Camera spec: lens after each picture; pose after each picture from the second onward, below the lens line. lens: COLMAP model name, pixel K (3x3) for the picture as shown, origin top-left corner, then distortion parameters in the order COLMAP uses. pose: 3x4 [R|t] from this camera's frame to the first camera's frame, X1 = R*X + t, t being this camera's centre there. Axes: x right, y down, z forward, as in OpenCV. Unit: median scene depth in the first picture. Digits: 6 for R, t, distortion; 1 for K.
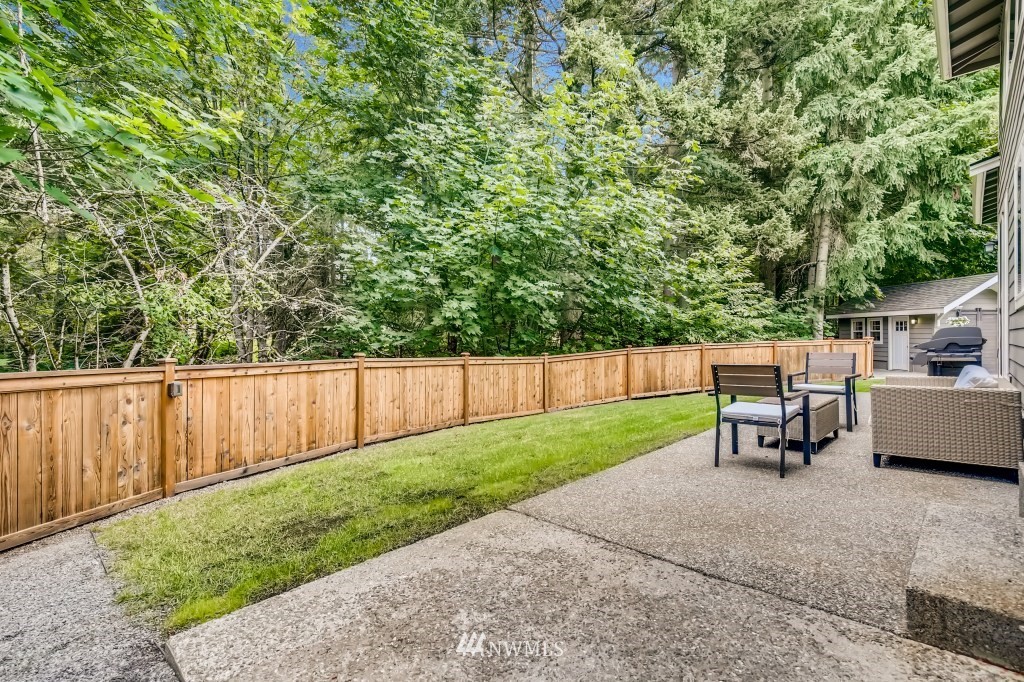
lens RADIAL K [[476.8, 0, 521.0], [0, 476.8, 336.7], [0, 0, 1]] dist [0.001691, 0.000363]
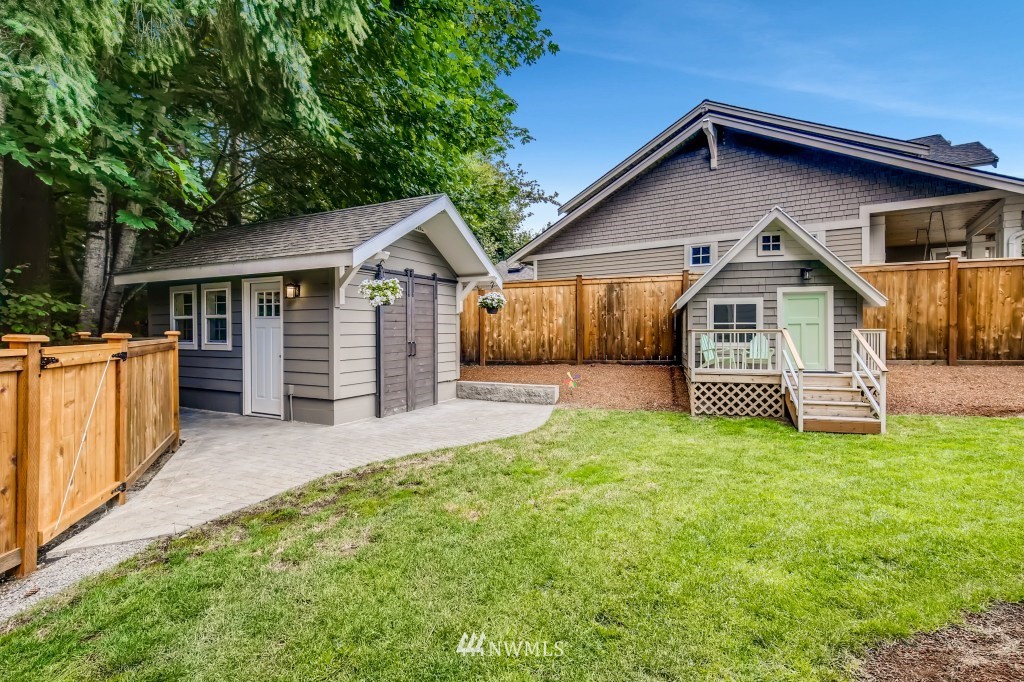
lens RADIAL K [[468.0, 0, 511.0], [0, 468.0, 338.3], [0, 0, 1]] dist [0.000964, 0.000790]
pose [[0.498316, -0.012176, 0.866910, 0.673078], [0.002530, 0.999918, 0.012590, 0.002134], [-0.866992, -0.004080, 0.498305, 0.759525]]
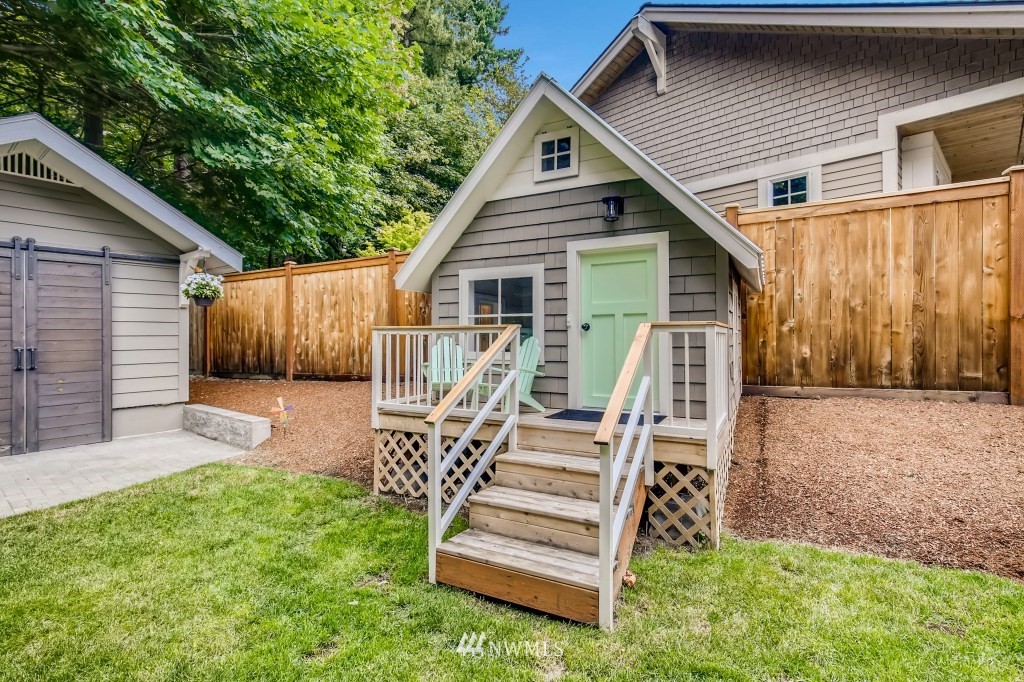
lens RADIAL K [[472.3, 0, 512.0], [0, 472.3, 341.0], [0, 0, 1]] dist [-0.000982, 0.000457]
pose [[0.659488, -0.008031, 0.751672, 1.033907], [0.002977, 0.999963, 0.008072, 0.005168], [-0.751709, -0.003085, 0.659488, 0.621981]]
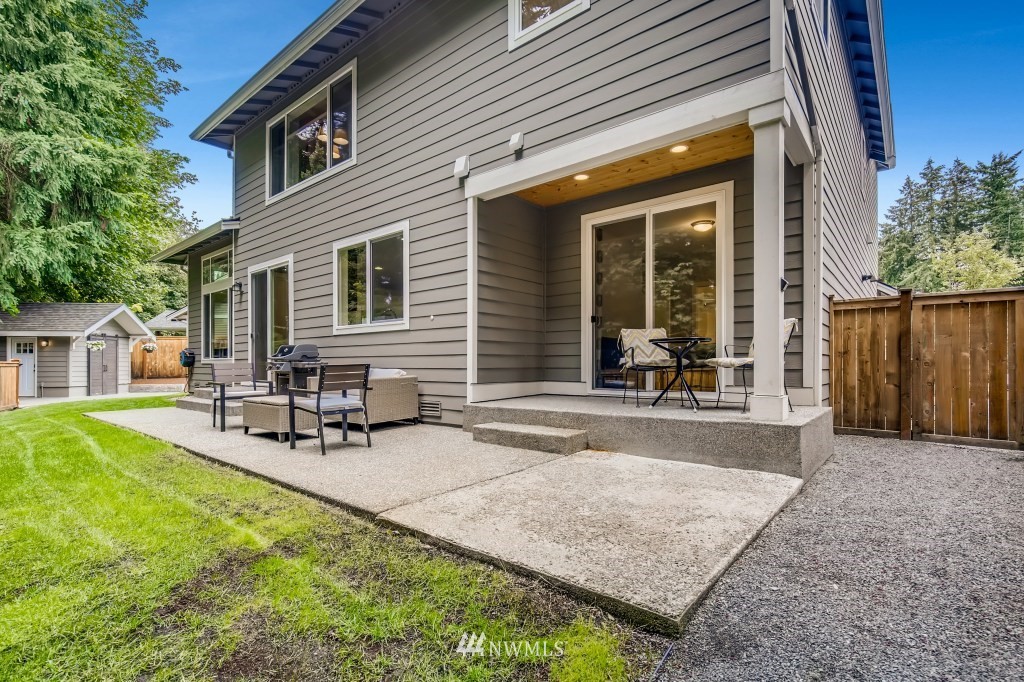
lens RADIAL K [[475.4, 0, 511.8], [0, 475.4, 367.0], [0, 0, 1]] dist [-0.000966, -0.000256]
pose [[-0.060792, -0.001299, 0.998150, -0.191346], [0.000737, 0.999999, 0.001346, 0.016068], [-0.998150, 0.000818, -0.060791, 0.160236]]
